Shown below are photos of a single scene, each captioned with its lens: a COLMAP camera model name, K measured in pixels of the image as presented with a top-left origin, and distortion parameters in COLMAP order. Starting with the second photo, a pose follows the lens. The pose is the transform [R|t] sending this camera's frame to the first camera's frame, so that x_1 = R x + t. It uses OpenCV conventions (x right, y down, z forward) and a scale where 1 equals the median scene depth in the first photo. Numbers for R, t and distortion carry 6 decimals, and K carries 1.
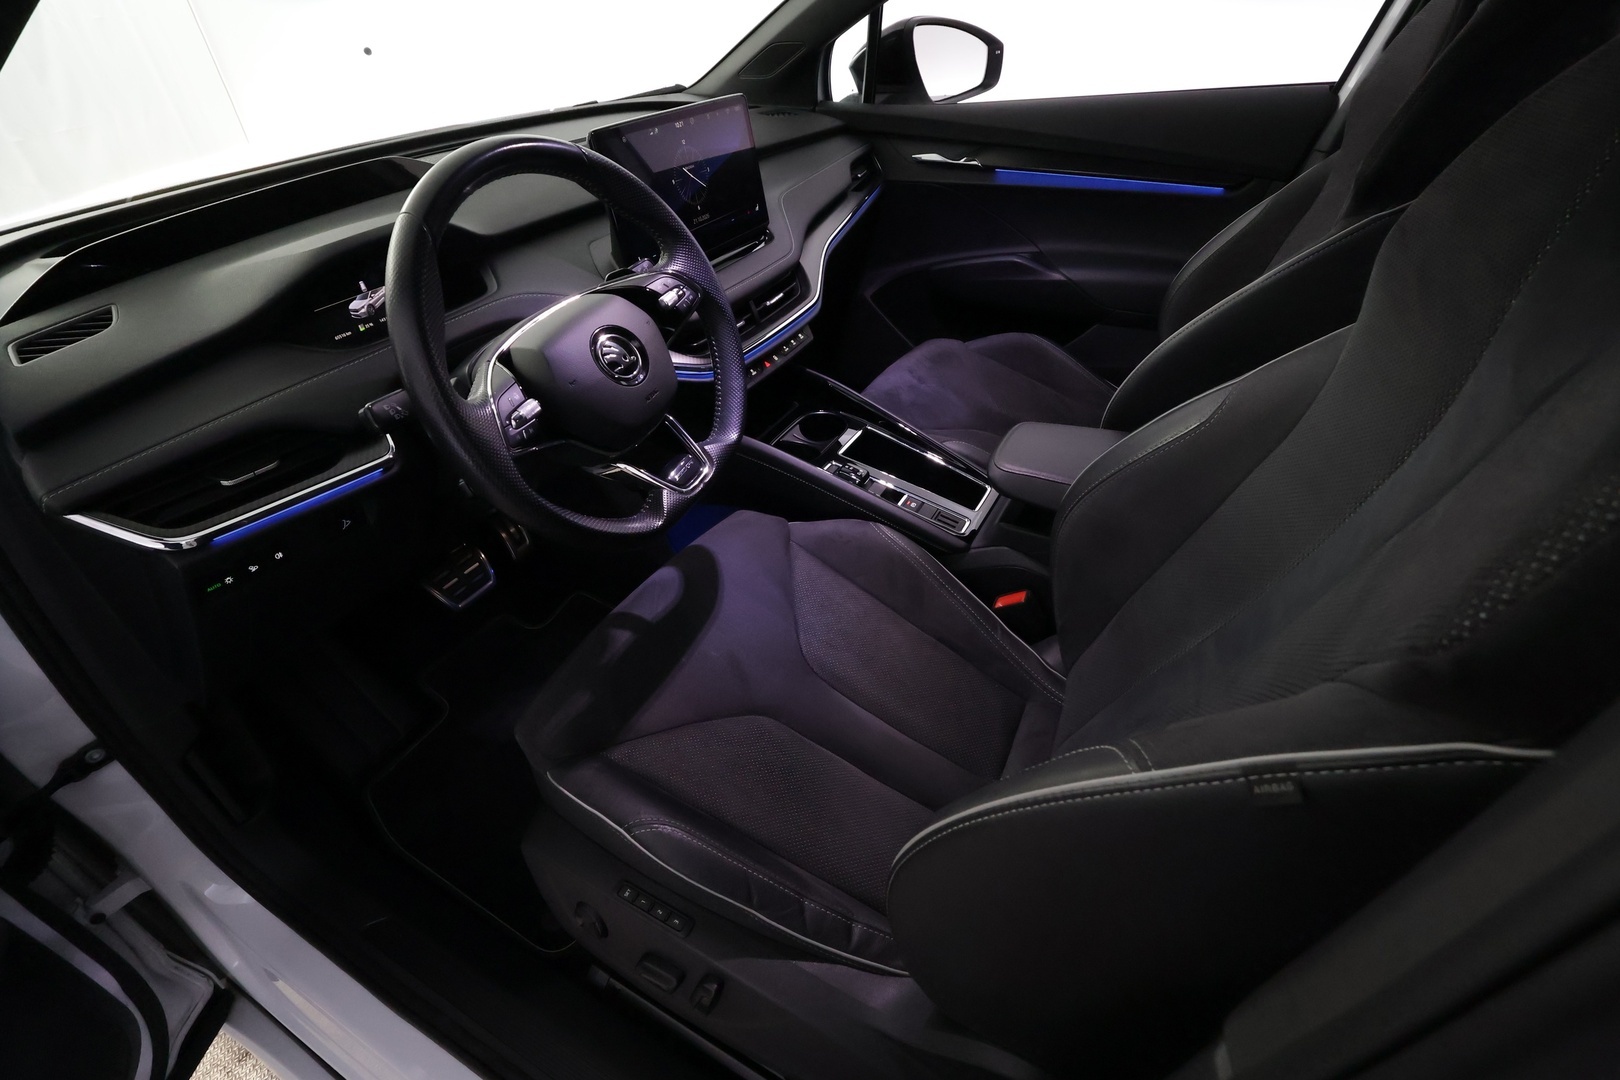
lens RADIAL K [[736.3, 0, 804.4], [0, 736.3, 542.4], [0, 0, 1]] dist [-0.002188, 0.000393]
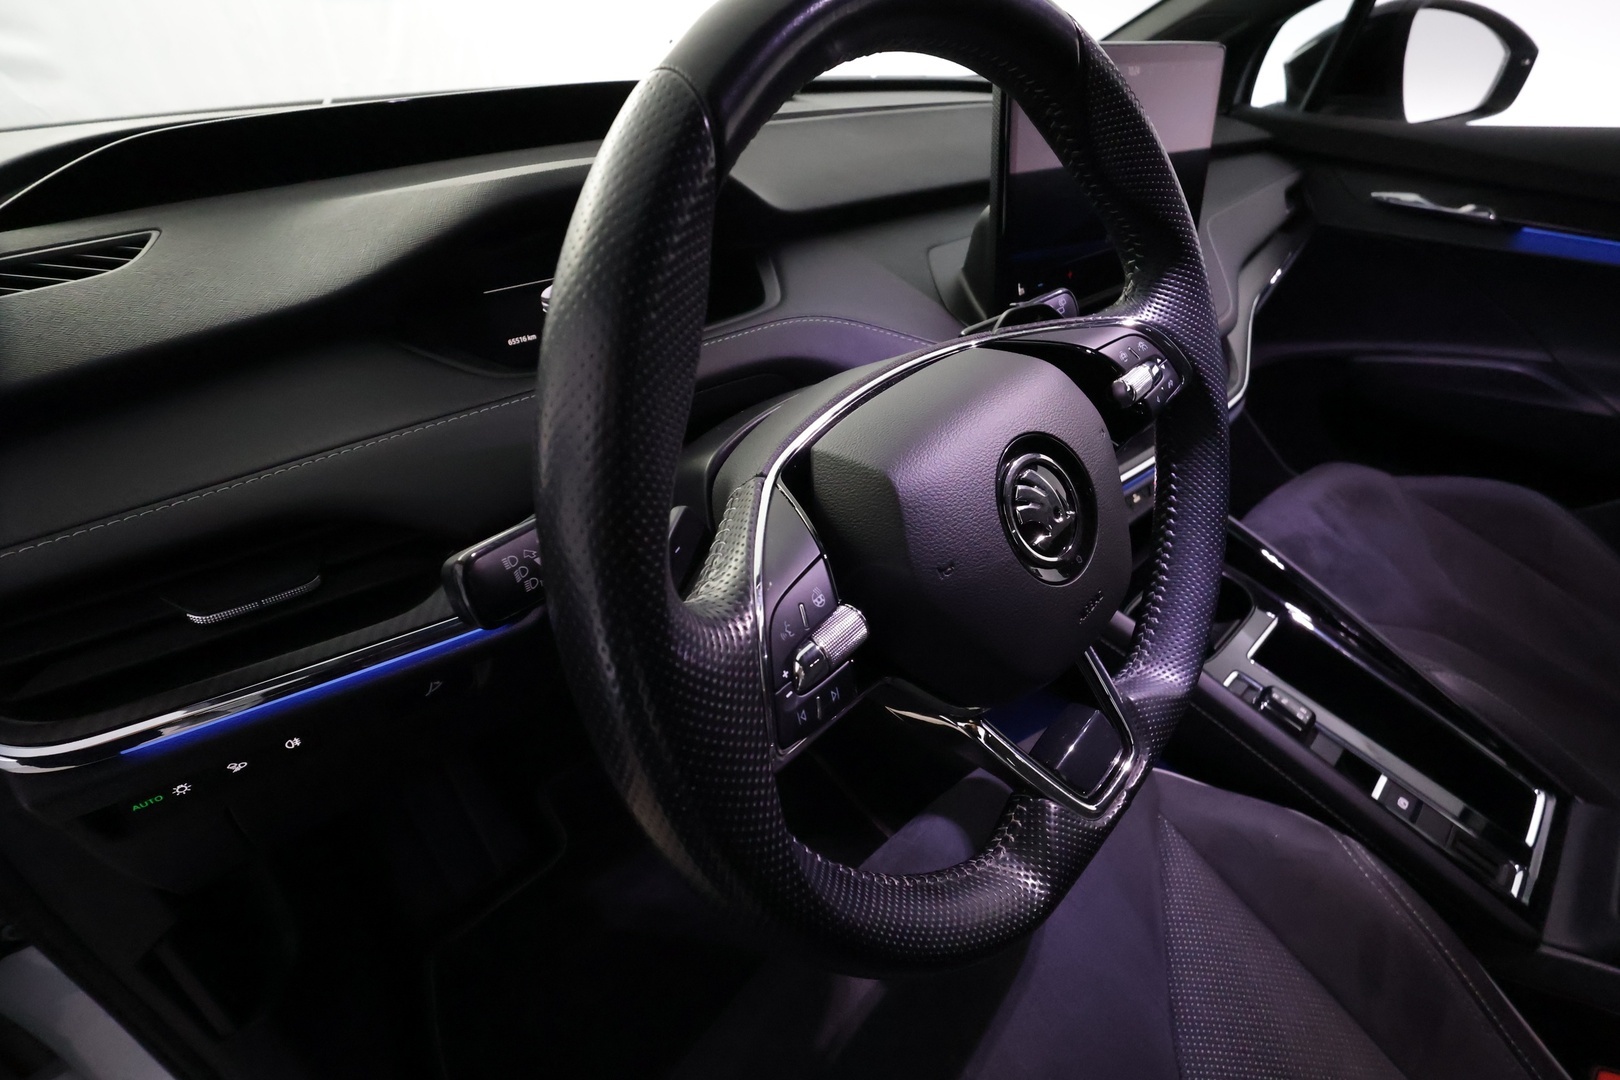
lens RADIAL K [[736.3, 0, 820.8], [0, 736.3, 548.1], [0, 0, 1]] dist [-0.002188, 0.000393]
pose [[0.955683, 0.218354, -0.197461, -0.228883], [-0.223603, 0.974670, -0.004406, -0.158952], [0.191497, 0.048364, 0.980301, 0.445823]]
